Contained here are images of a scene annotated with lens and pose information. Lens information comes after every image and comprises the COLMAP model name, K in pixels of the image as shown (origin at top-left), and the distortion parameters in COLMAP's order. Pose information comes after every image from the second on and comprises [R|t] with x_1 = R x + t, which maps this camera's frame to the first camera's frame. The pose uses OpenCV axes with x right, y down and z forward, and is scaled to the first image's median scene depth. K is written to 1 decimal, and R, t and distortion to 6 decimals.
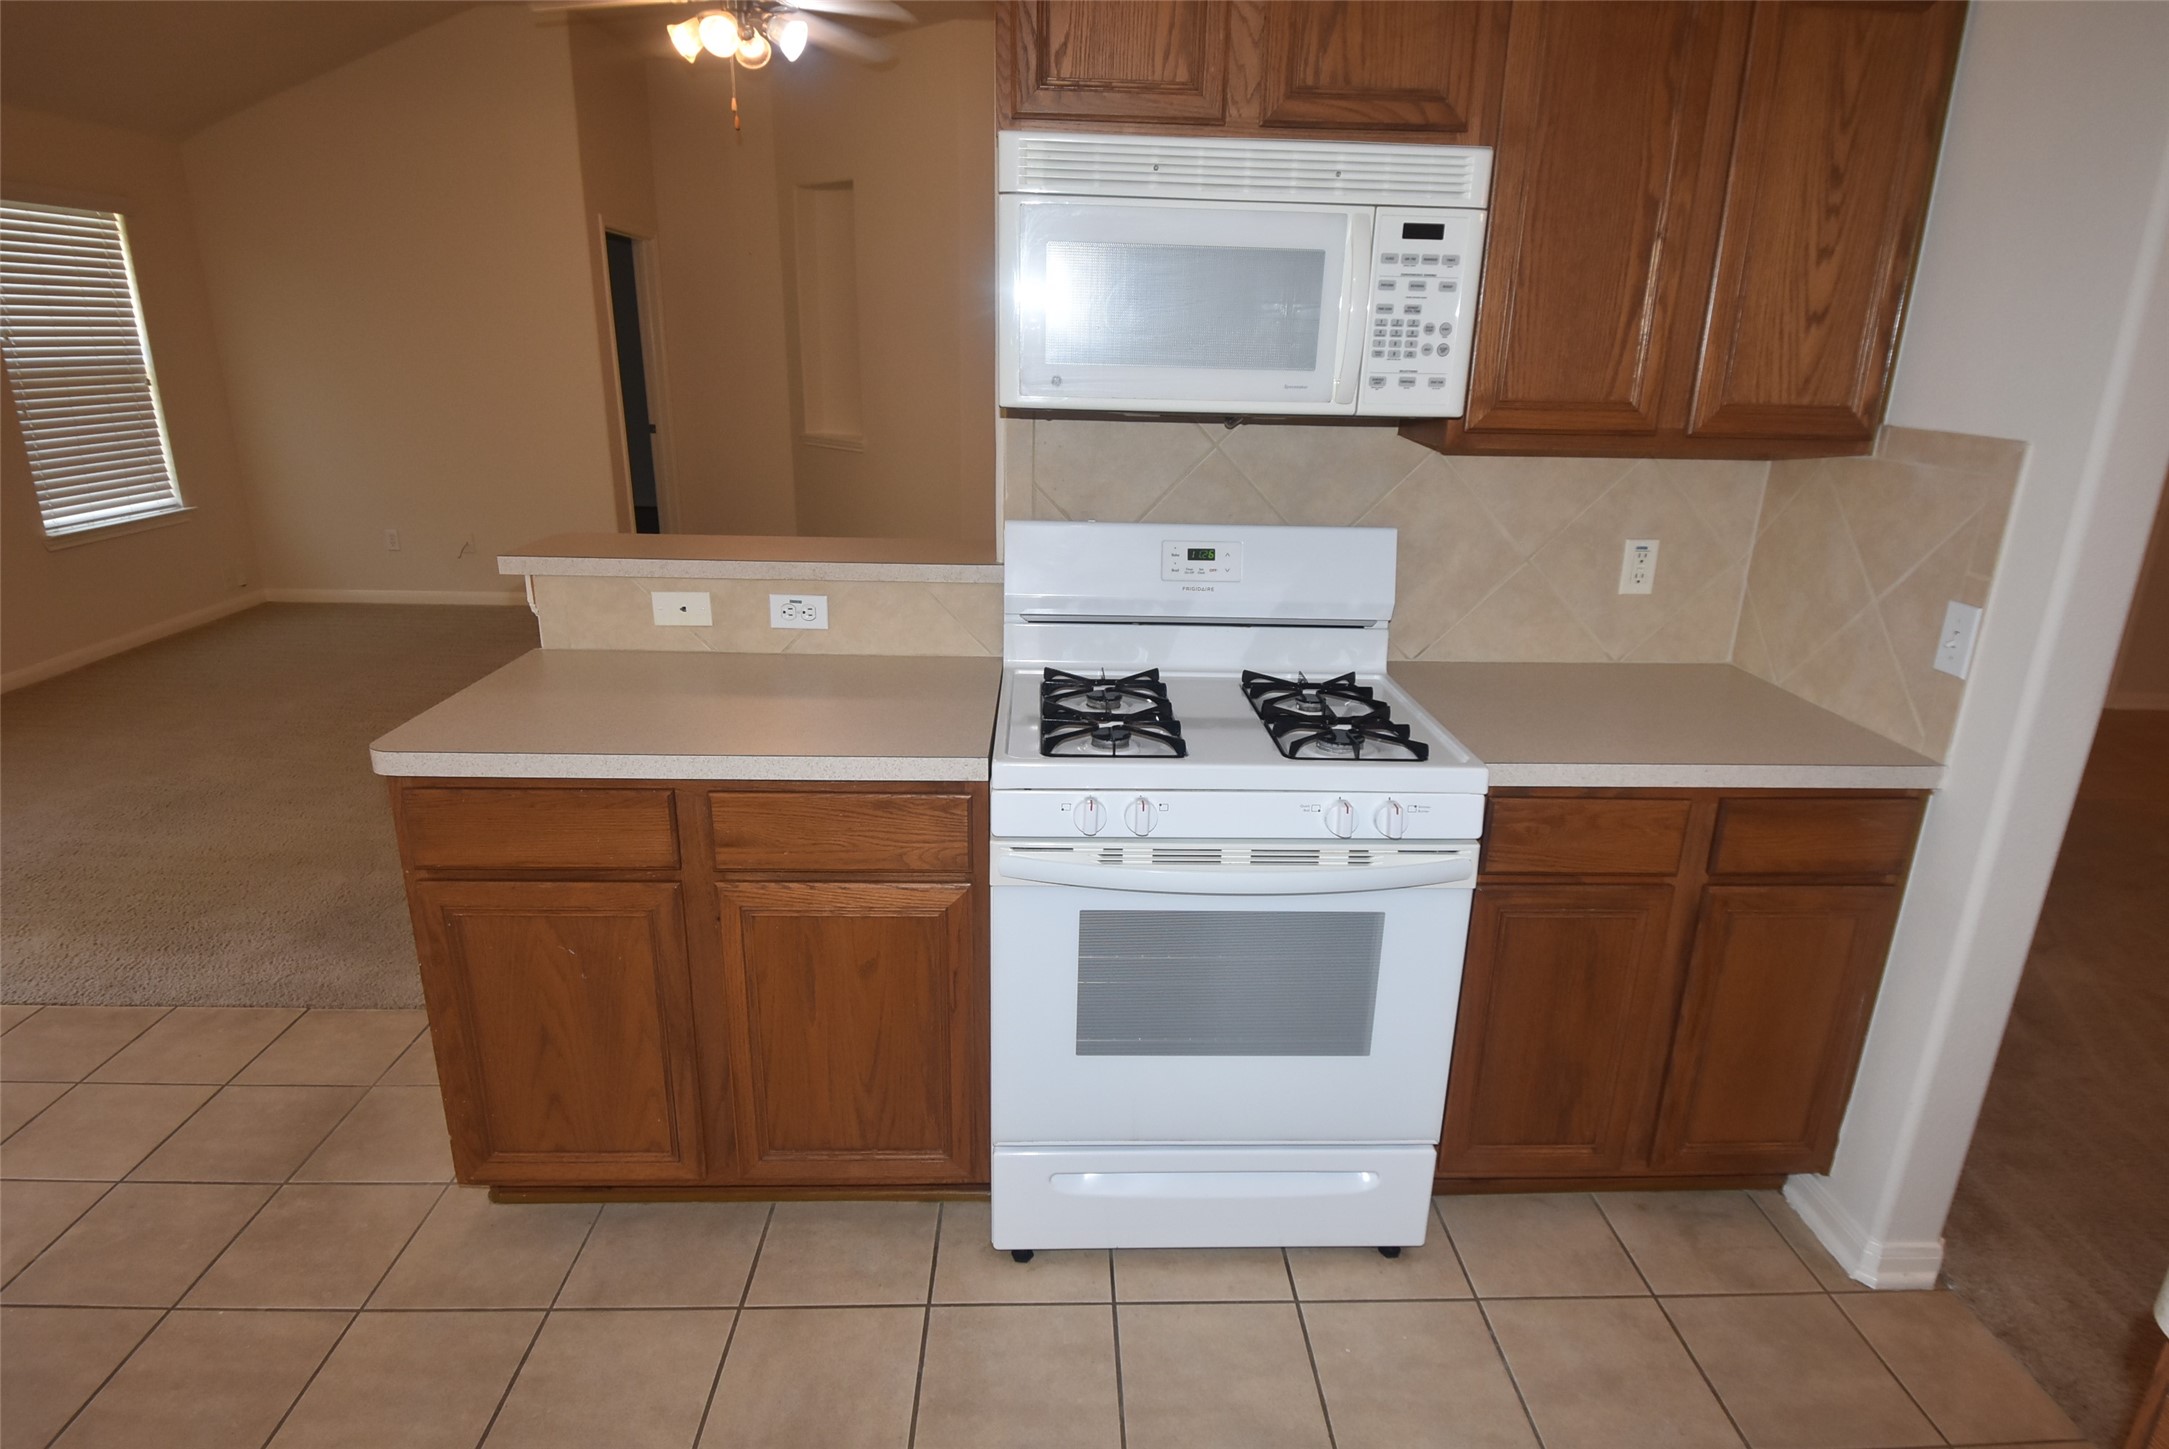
lens RADIAL K [[1168.7, 0, 1092.5], [0, 1168.7, 728.9], [0, 0, 1]] dist [0.020853, -0.032201]
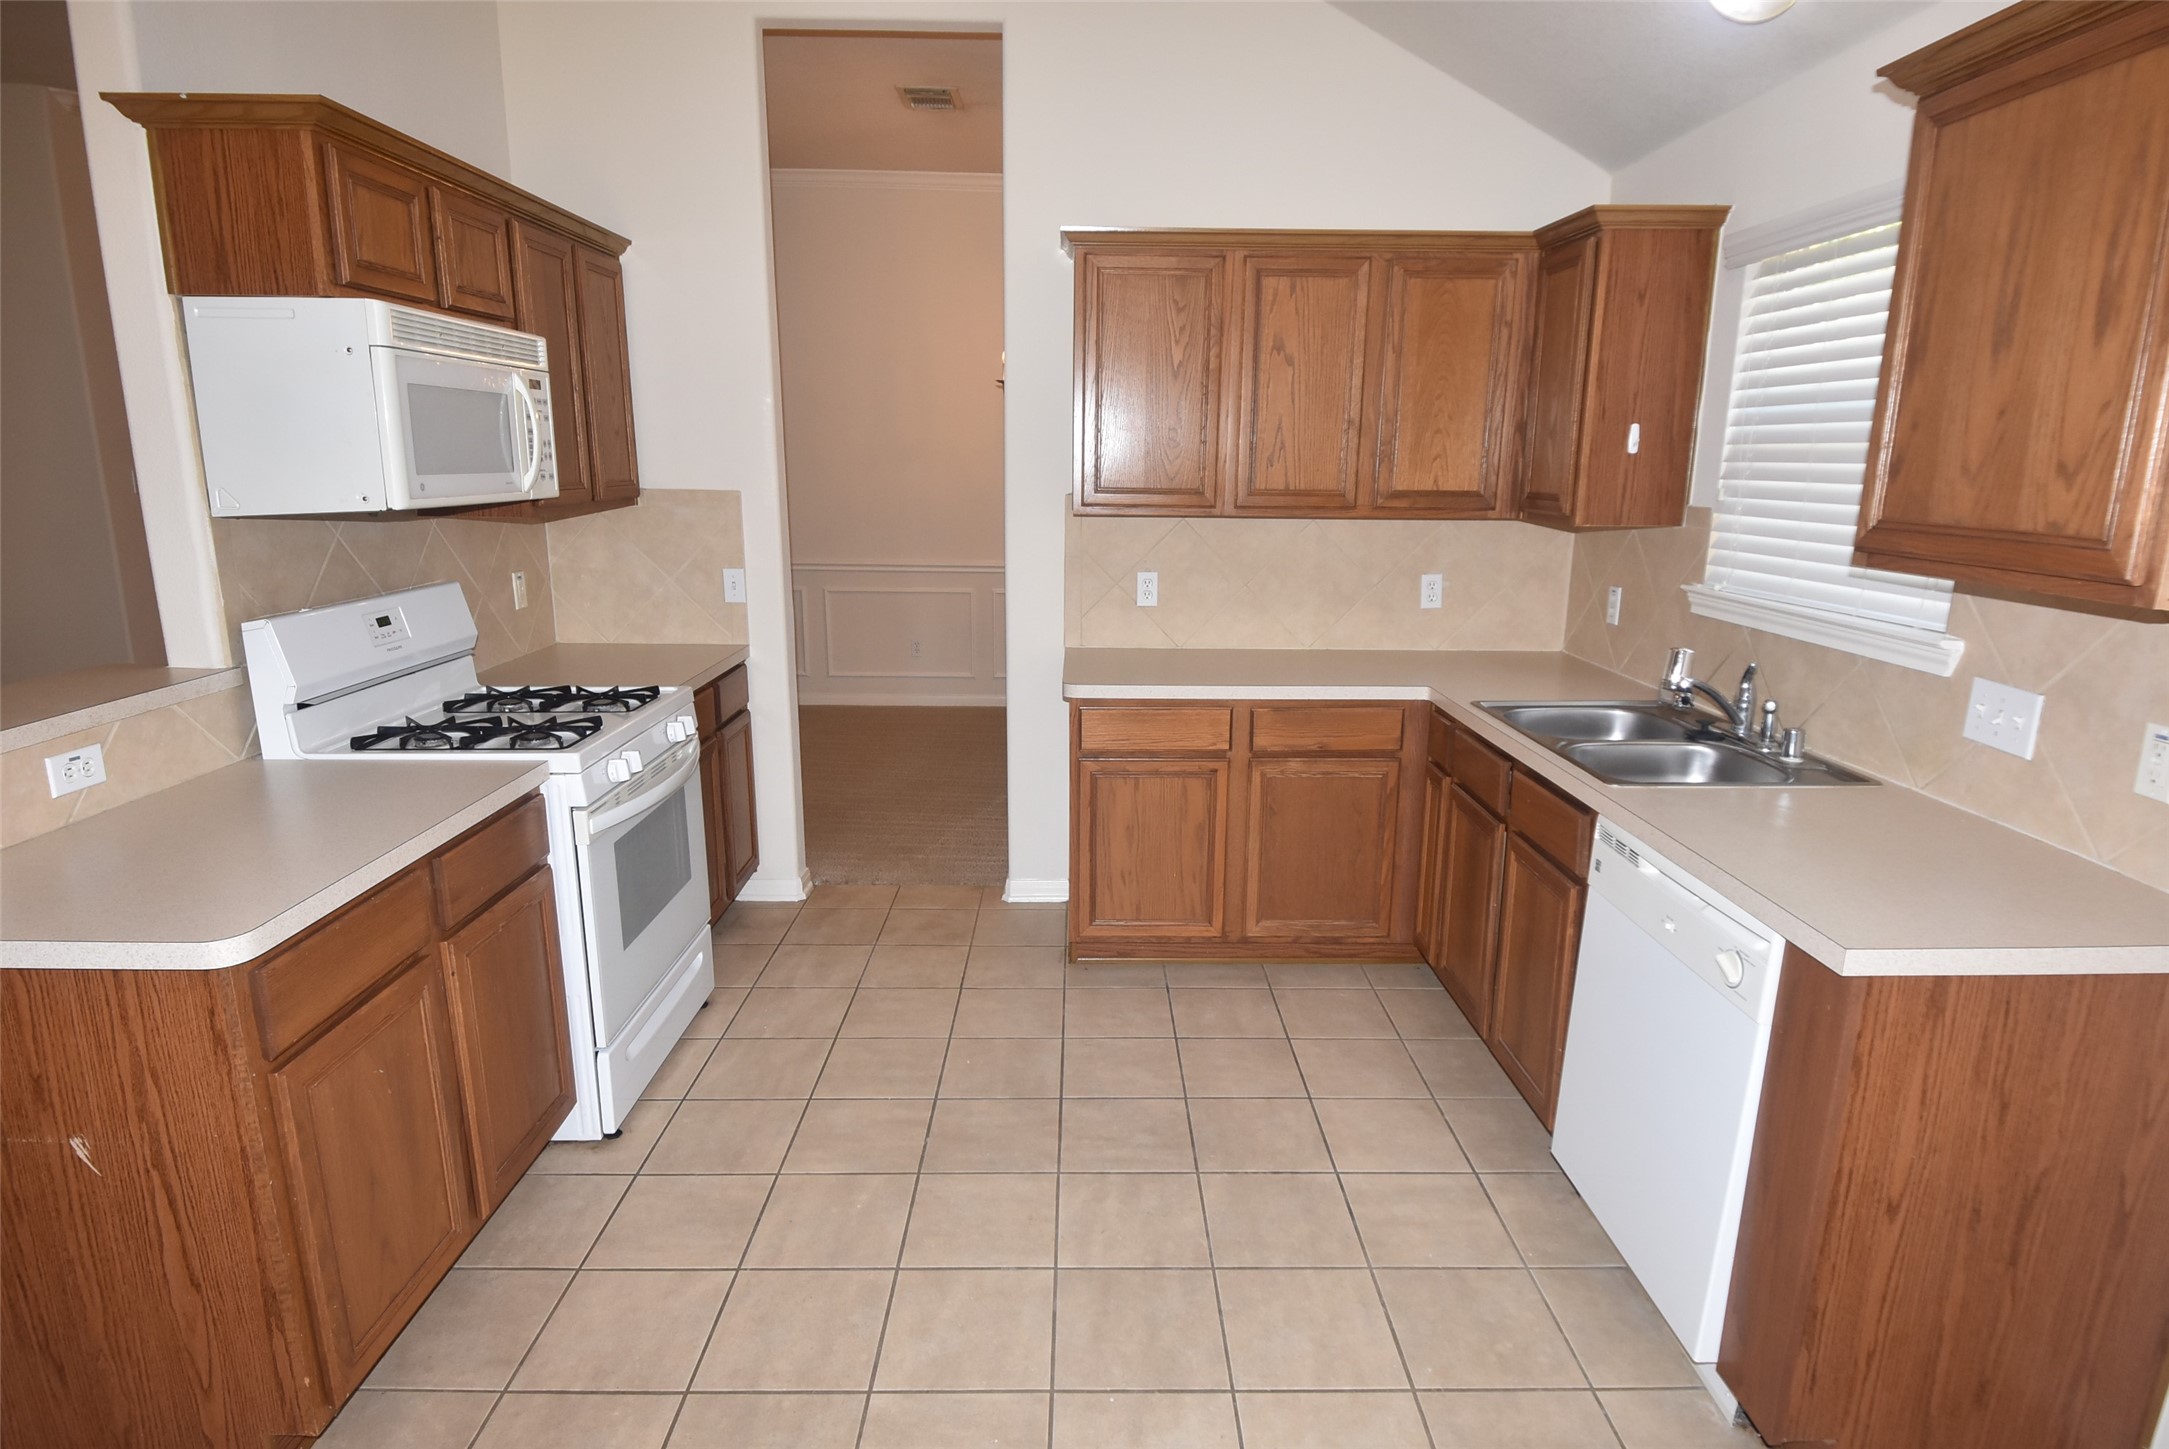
lens RADIAL K [[1168.7, 0, 1092.5], [0, 1168.7, 728.9], [0, 0, 1]] dist [0.020853, -0.032201]
pose [[0.030856, -0.251731, 0.967305, -1.096676], [0.296405, 0.926539, 0.231667, -0.109930], [-0.954564, 0.279565, 0.103203, 0.199599]]
